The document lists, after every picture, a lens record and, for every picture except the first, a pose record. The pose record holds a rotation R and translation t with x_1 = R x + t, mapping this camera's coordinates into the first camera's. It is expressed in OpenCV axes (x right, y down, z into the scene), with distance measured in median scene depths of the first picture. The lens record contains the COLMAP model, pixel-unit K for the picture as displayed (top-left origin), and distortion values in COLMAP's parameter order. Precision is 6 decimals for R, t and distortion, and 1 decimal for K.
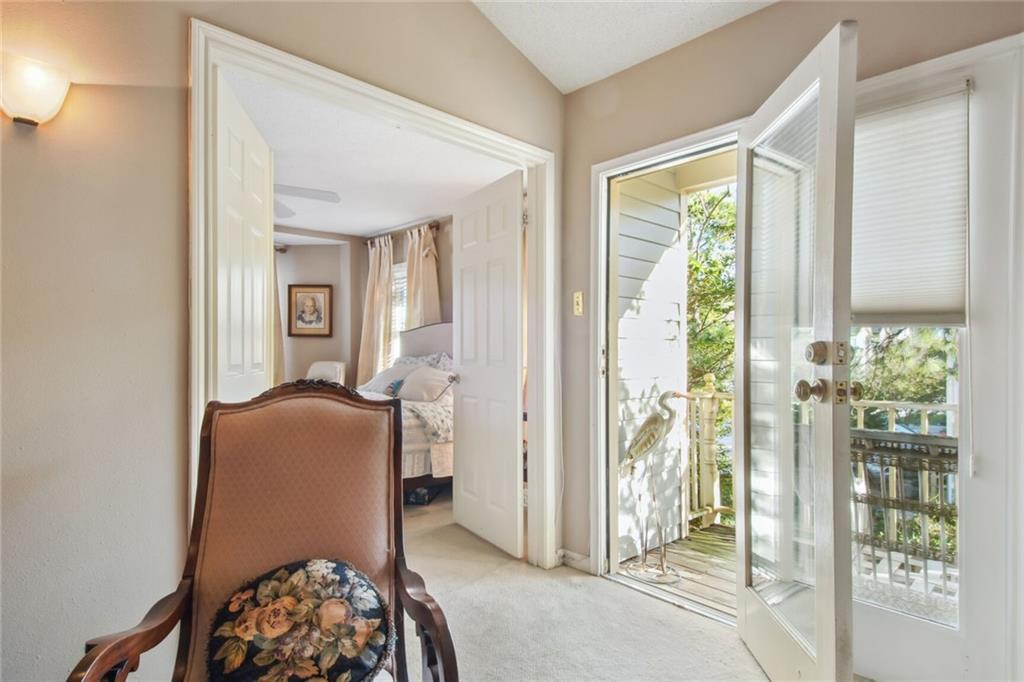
lens RADIAL K [[550.6, 0, 515.4], [0, 550.6, 347.3], [0, 0, 1]] dist [0.025515, -0.005827]
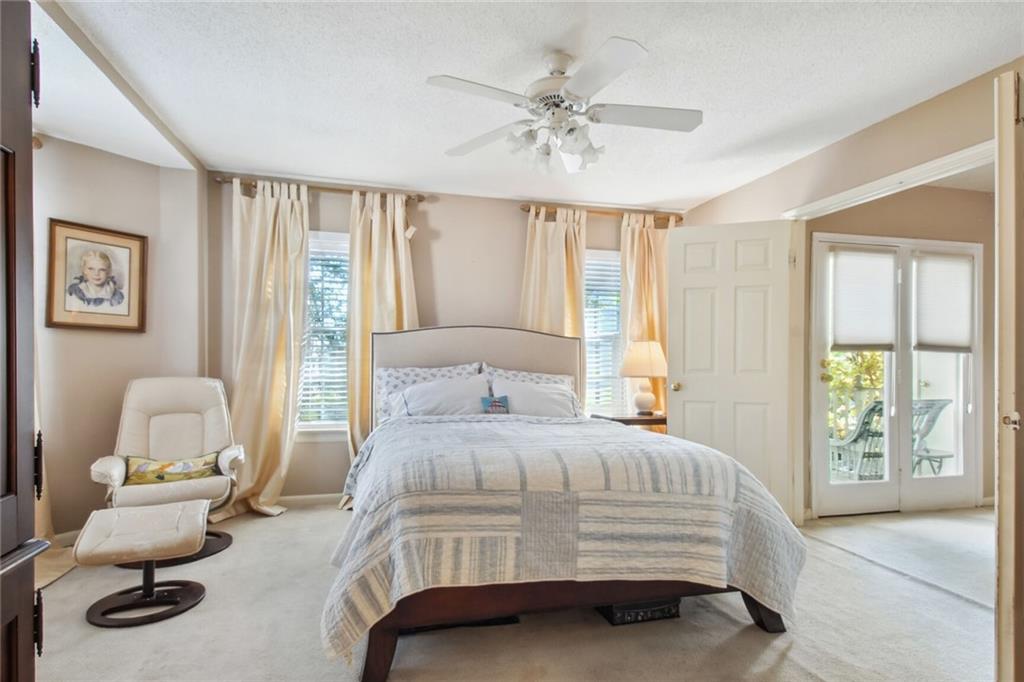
lens RADIAL K [[550.6, 0, 509.7], [0, 550.6, 350.0], [0, 0, 1]] dist [0.025515, -0.005827]
pose [[0.488373, 0.017298, 0.872464, -0.719953], [-0.012417, 0.999840, -0.012873, 0.001339], [-0.872547, -0.004547, 0.488510, 0.478819]]
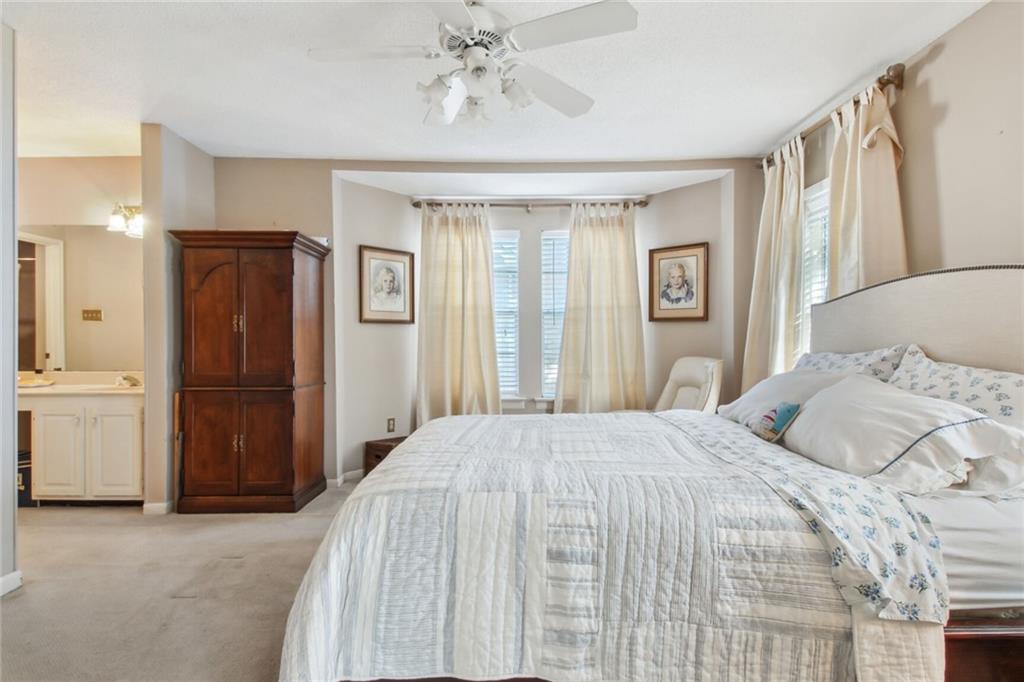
lens RADIAL K [[550.6, 0, 515.5], [0, 550.6, 347.4], [0, 0, 1]] dist [0.025515, -0.005827]
pose [[0.724233, 0.006595, -0.689523, -0.046775], [0.004787, 0.999882, 0.014591, 0.003070], [0.689538, -0.013868, 0.724116, 0.407863]]
